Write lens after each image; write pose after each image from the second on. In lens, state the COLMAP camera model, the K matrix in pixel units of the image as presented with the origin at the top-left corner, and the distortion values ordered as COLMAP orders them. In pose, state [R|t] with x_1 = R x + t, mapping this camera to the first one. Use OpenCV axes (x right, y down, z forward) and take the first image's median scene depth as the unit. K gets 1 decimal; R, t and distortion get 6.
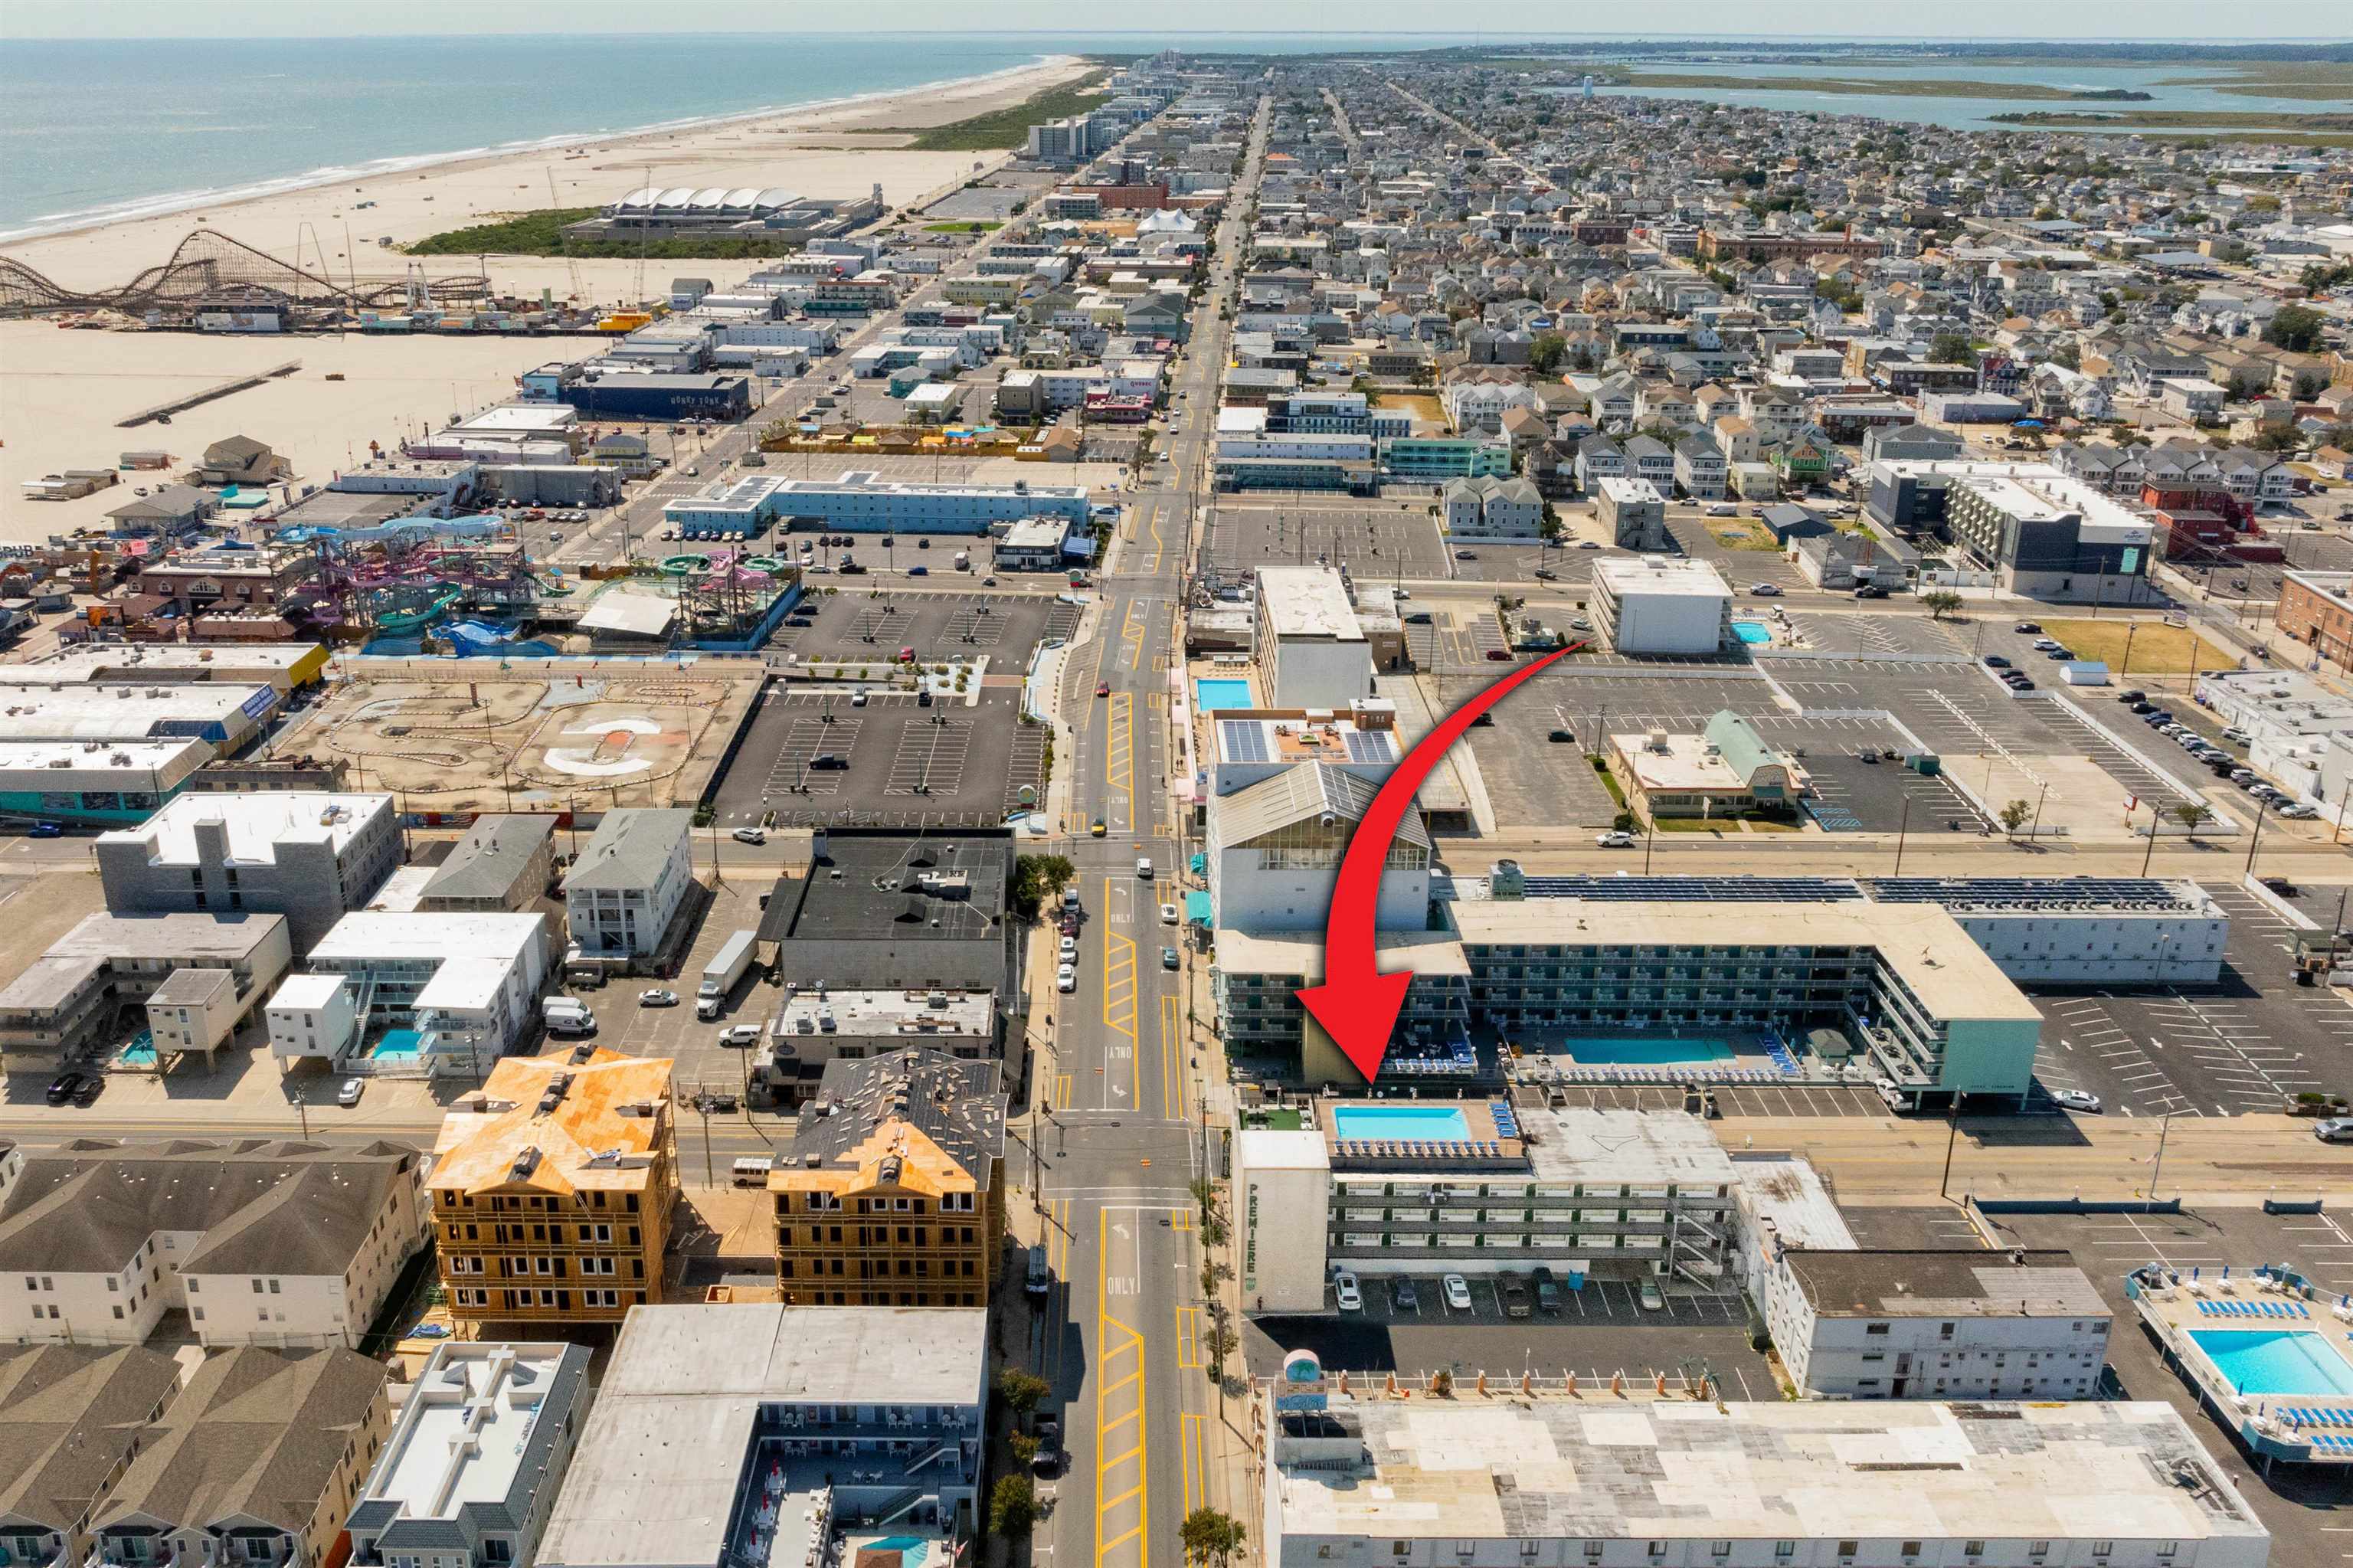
lens RADIAL K [[1926.8, 0, 1114.6], [0, 1926.8, 783.6], [0, 0, 1]] dist [-0.025143, 0.002328]
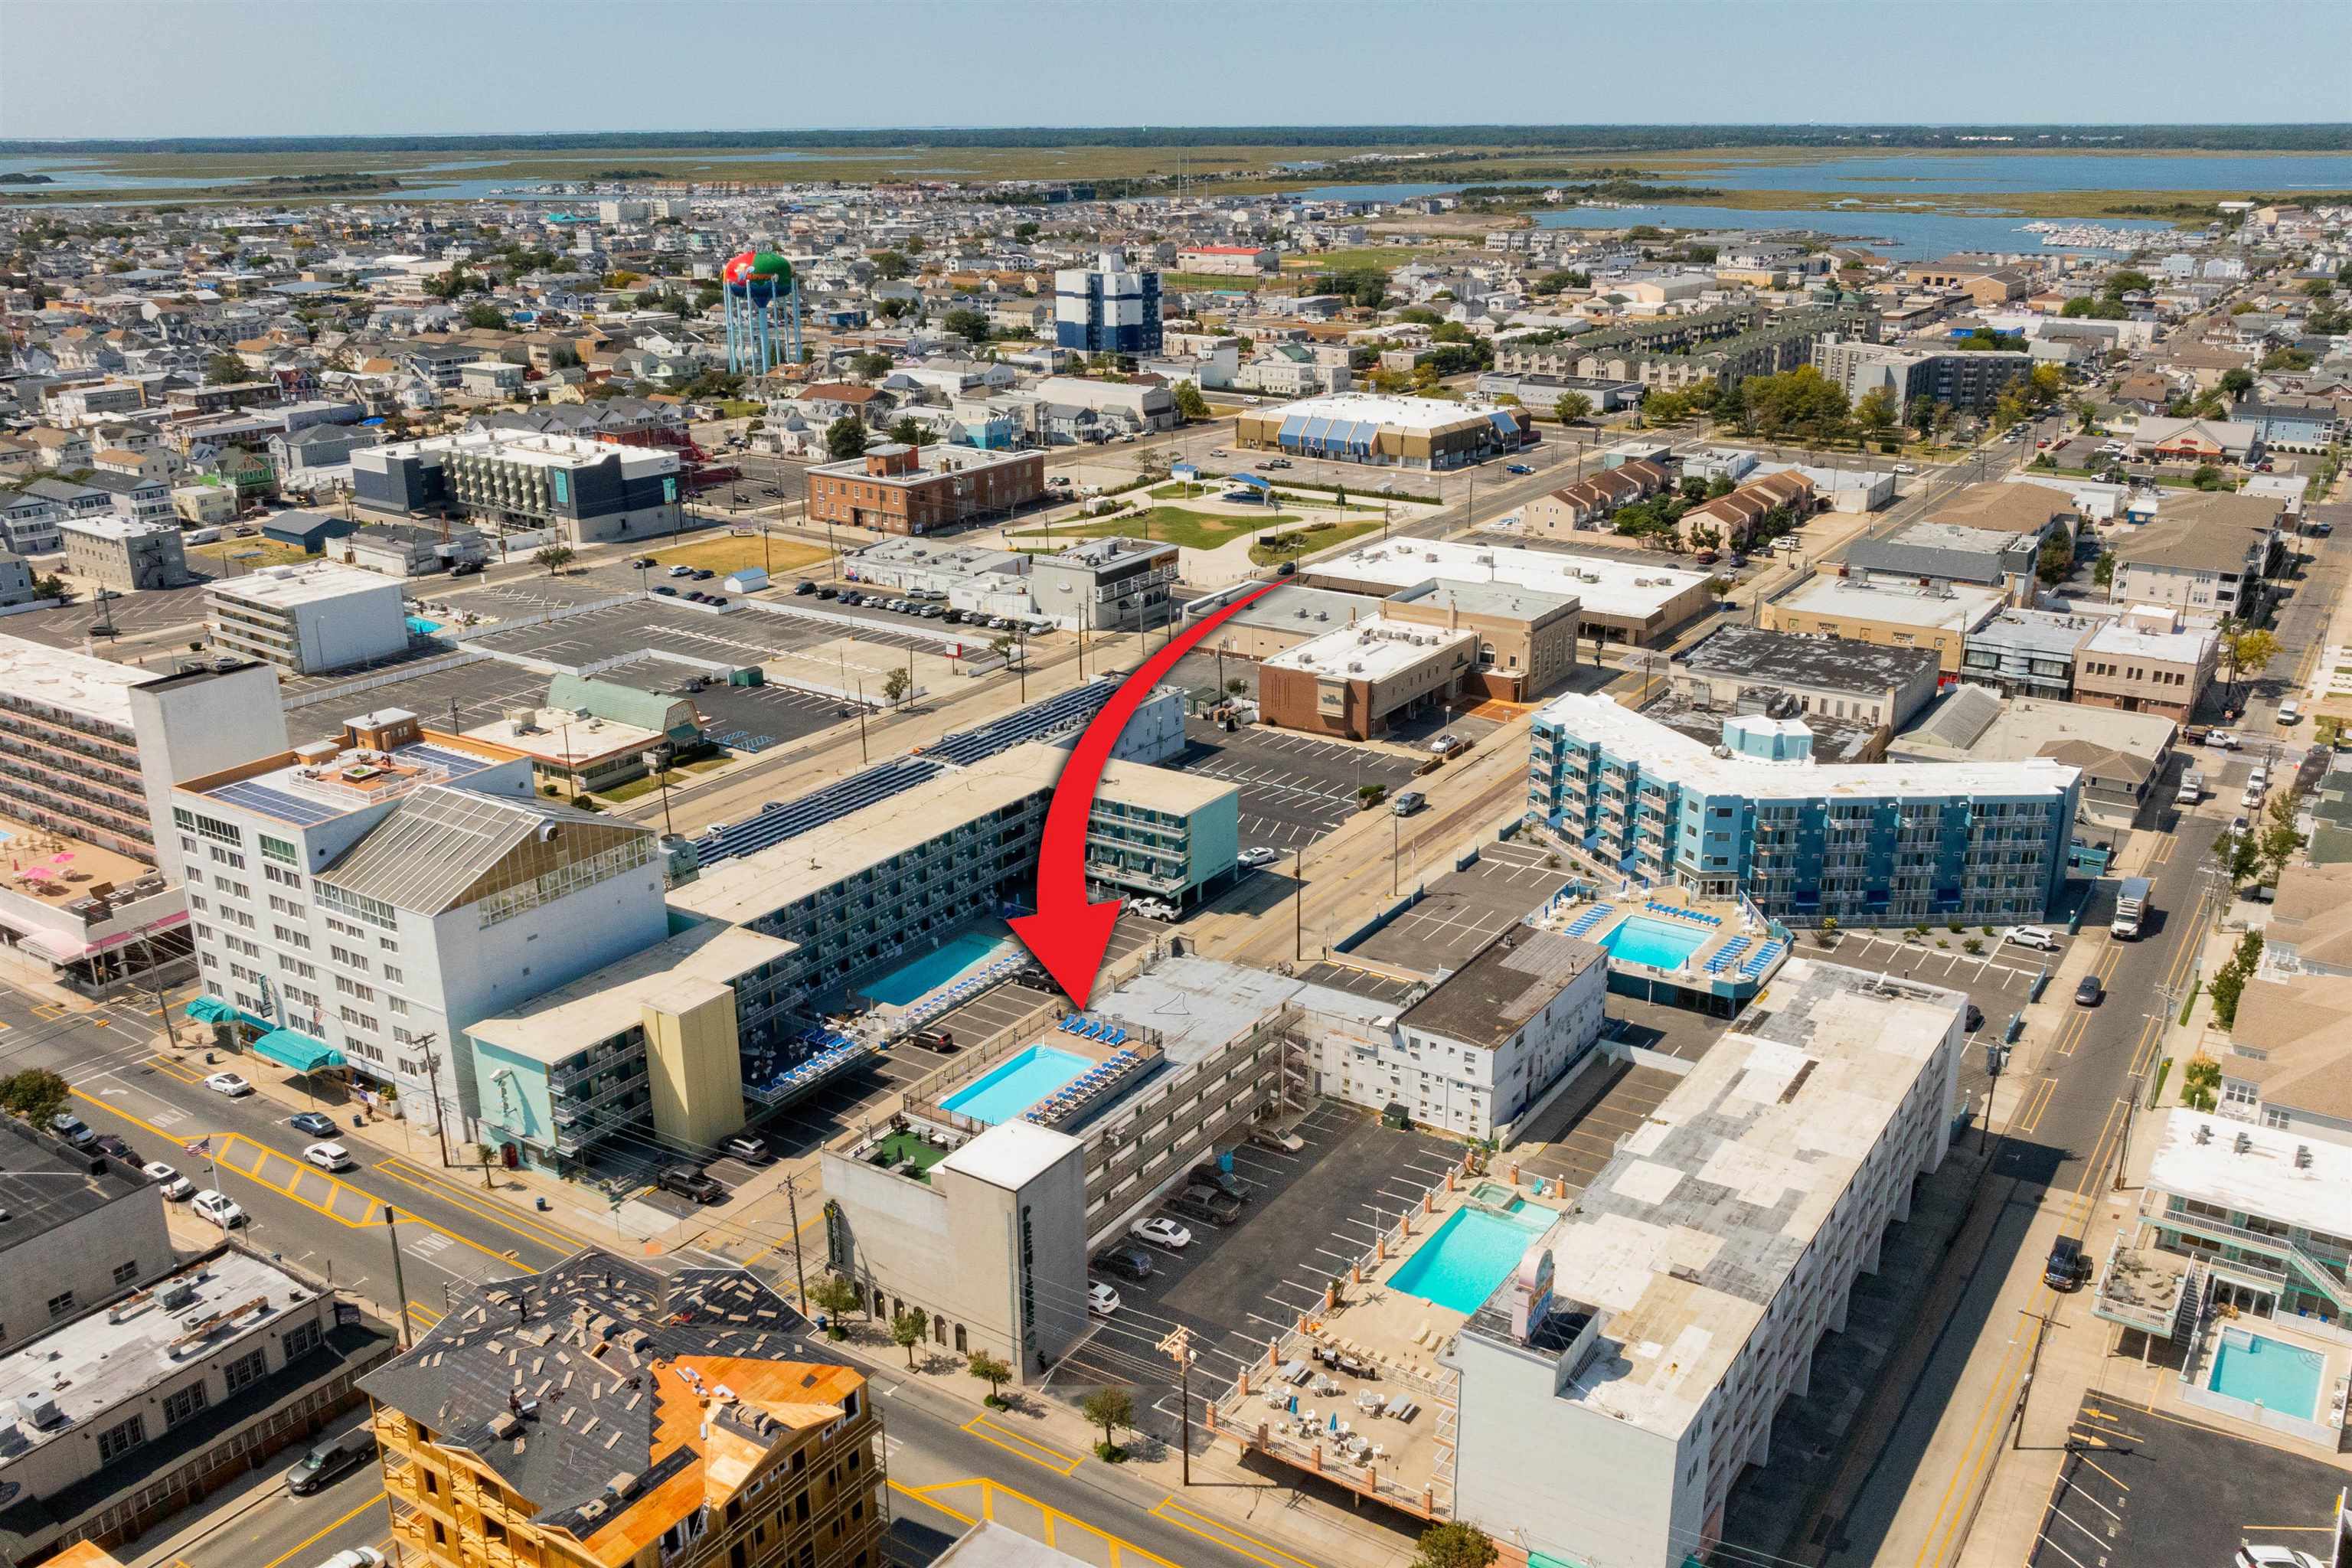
lens RADIAL K [[1925.9, 0, 1114.1], [0, 1925.9, 783.6], [0, 0, 1]] dist [-0.025143, 0.002328]
pose [[0.566321, -0.274217, 0.777230, -0.230586], [0.306273, 0.945517, 0.110428, -0.009548], [-0.765165, 0.175507, 0.619451, 0.253651]]
